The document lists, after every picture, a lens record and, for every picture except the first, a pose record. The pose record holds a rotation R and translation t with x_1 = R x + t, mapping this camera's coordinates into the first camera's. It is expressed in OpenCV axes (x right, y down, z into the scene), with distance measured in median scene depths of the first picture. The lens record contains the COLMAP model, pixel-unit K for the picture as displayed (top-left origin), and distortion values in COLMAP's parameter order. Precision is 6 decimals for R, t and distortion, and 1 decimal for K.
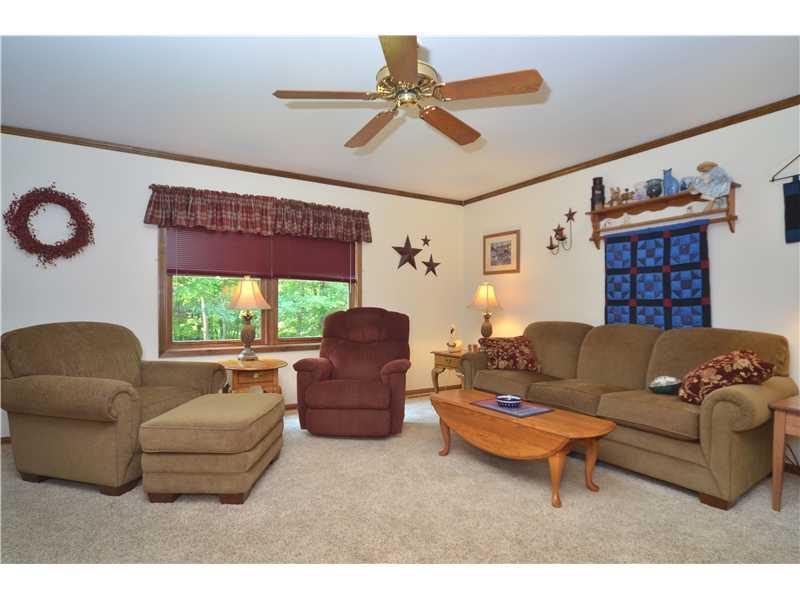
lens RADIAL K [[425.7, 0, 398.0], [0, 425.7, 311.6], [0, 0, 1]] dist [-0.017686, 0.001758]
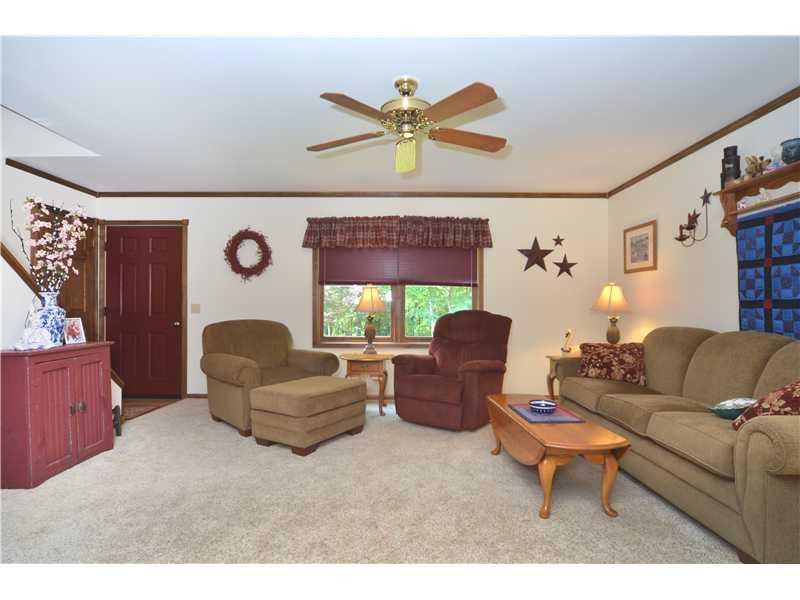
lens RADIAL K [[425.7, 0, 398.0], [0, 425.7, 311.6], [0, 0, 1]] dist [-0.017686, 0.001758]
pose [[0.853841, 0.002596, -0.520528, 0.348506], [-0.006923, 0.999956, -0.006370, 0.001914], [0.520488, 0.009042, 0.853821, 0.002710]]
